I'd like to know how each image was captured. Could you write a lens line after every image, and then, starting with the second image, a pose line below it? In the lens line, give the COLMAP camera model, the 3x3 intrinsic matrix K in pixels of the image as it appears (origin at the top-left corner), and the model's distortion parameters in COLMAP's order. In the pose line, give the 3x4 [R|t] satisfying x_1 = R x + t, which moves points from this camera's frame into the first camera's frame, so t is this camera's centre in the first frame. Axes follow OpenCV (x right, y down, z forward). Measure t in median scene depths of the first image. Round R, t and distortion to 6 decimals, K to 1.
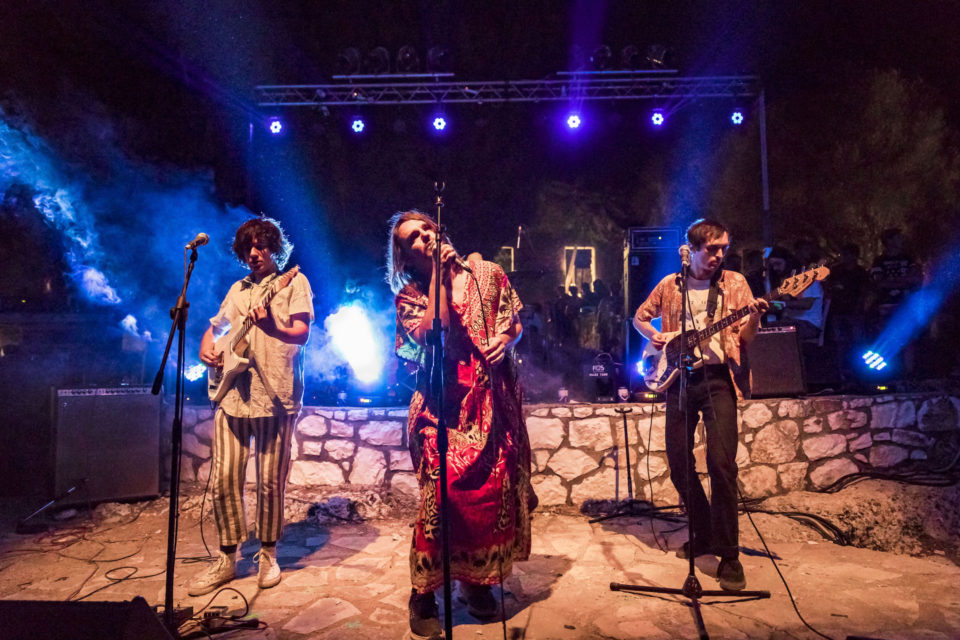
lens RADIAL K [[667.1, 0, 476.9], [0, 667.1, 314.1], [0, 0, 1]] dist [0.015237, -0.010283]
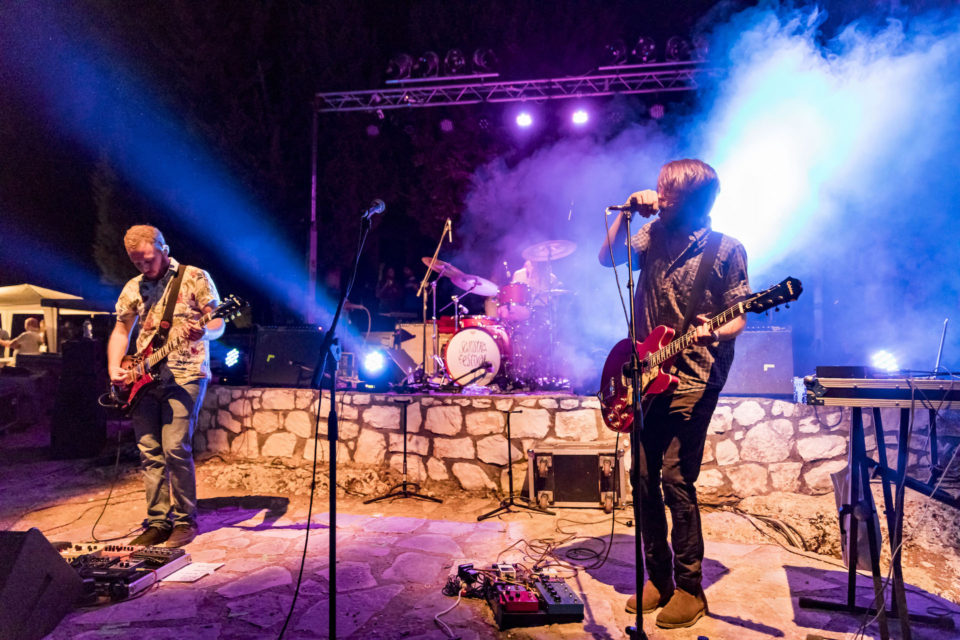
lens RADIAL K [[631.7, 0, 479.7], [0, 631.7, 320.0], [0, 0, 1]] dist [0.011370, -0.005585]
pose [[0.987820, 0.013796, -0.154986, 0.166908], [-0.009032, 0.999466, 0.031401, -0.011870], [0.155337, -0.029619, 0.987417, 0.018232]]
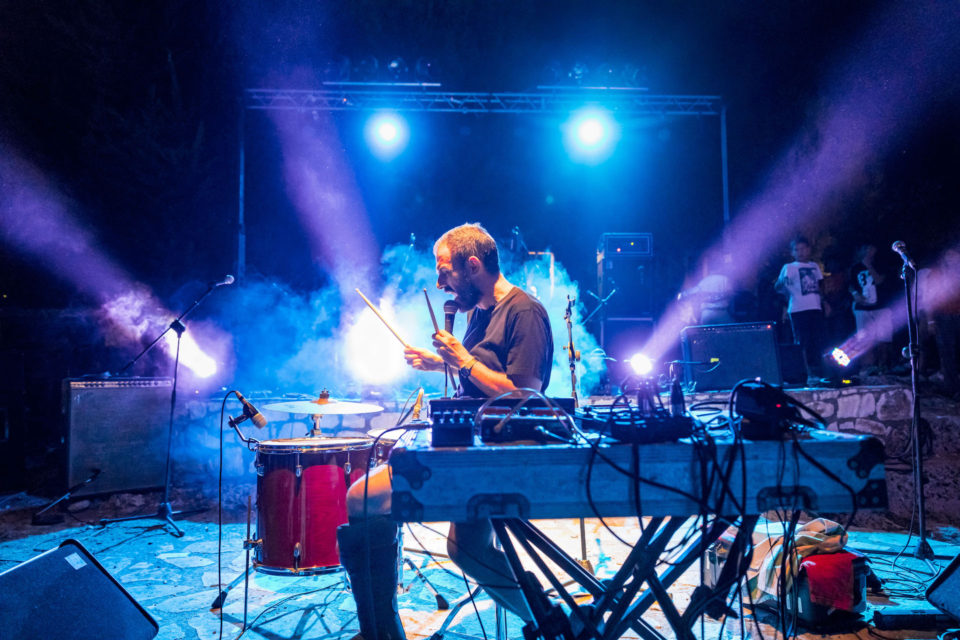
lens RADIAL K [[631.7, 0, 477.8], [0, 631.7, 320.2], [0, 0, 1]] dist [0.011370, -0.005585]
pose [[0.997165, 0.008226, 0.074789, -0.082947], [-0.008765, 0.999938, 0.006882, 0.007036], [-0.074728, -0.007518, 0.997176, 0.003035]]
